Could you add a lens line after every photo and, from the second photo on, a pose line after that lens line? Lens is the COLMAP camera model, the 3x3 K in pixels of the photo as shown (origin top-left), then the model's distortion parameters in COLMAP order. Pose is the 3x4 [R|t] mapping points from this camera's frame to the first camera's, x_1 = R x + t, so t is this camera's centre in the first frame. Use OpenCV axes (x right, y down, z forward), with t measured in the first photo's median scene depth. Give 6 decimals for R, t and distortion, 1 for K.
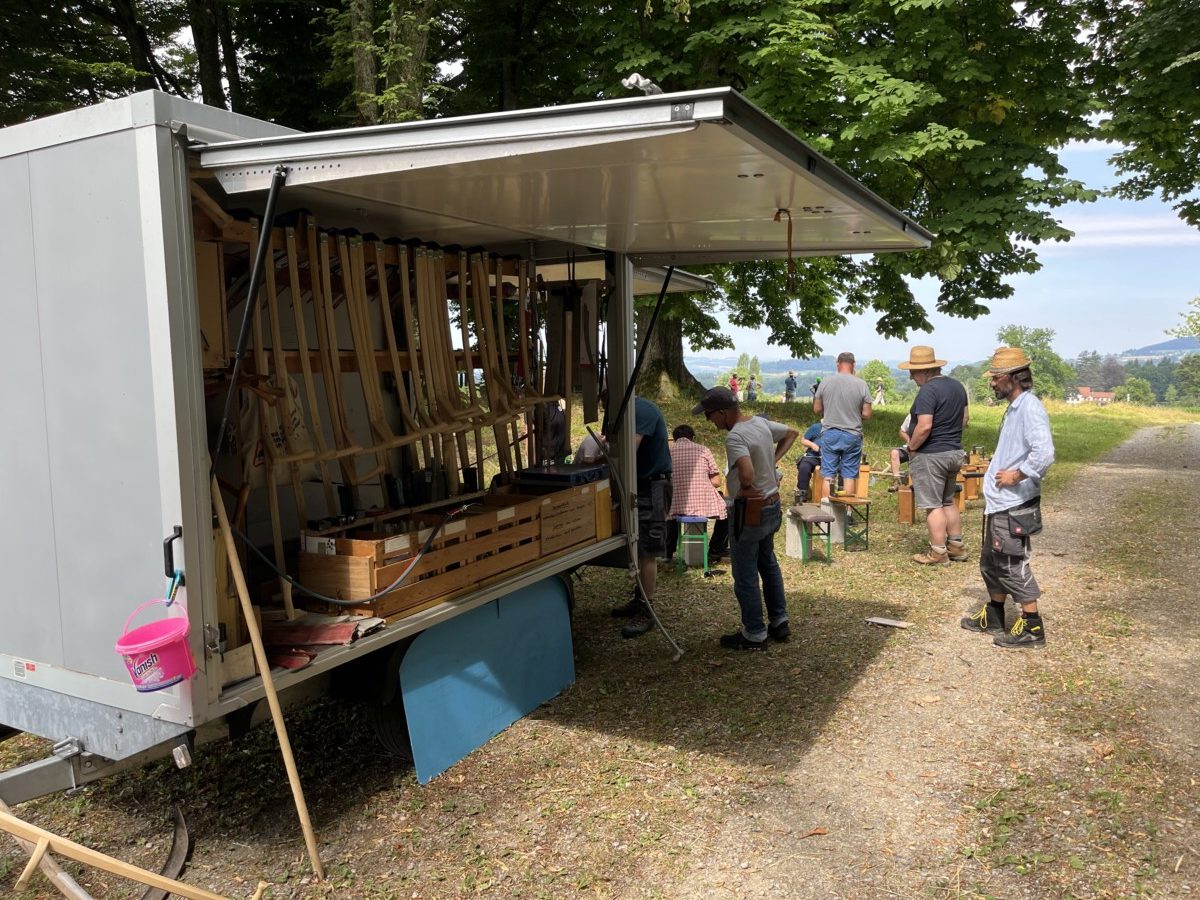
lens RADIAL K [[917.8, 0, 598.0], [0, 917.8, 450.0], [0, 0, 1]] dist [0.066160, -0.081058]
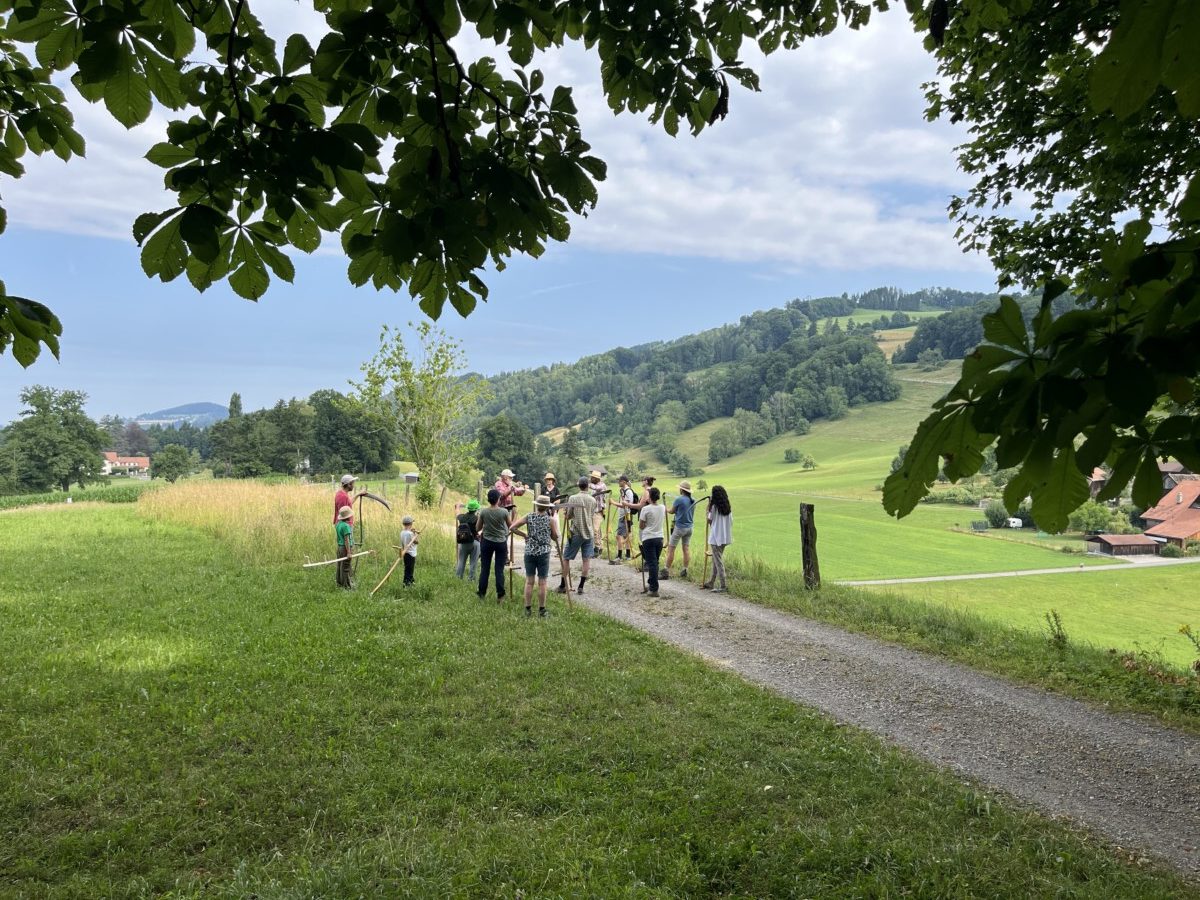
lens RADIAL K [[917.8, 0, 598.7], [0, 917.8, 455.9], [0, 0, 1]] dist [0.066160, -0.081058]
pose [[0.562074, -0.025573, 0.826692, 0.009363], [0.076135, 0.996878, -0.020927, -0.005499], [-0.823575, 0.074703, 0.562266, 0.042334]]
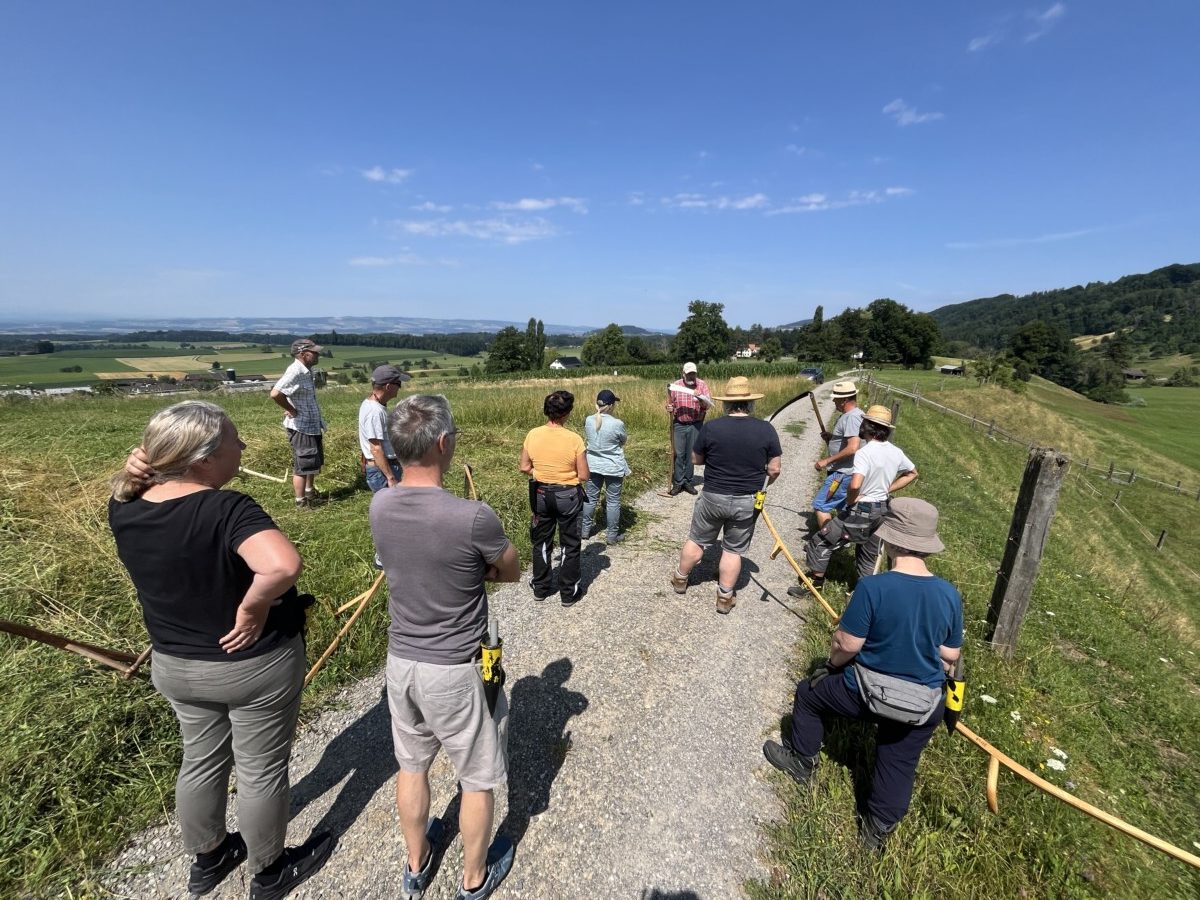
lens RADIAL K [[493.1, 0, 602.1], [0, 493.1, 451.8], [0, 0, 1]] dist [-0.001245, -0.000295]
pose [[0.983804, -0.029011, 0.176882, 0.085354], [0.002105, 0.988617, 0.150436, -0.008061], [-0.179233, -0.147627, 0.972667, 0.128545]]
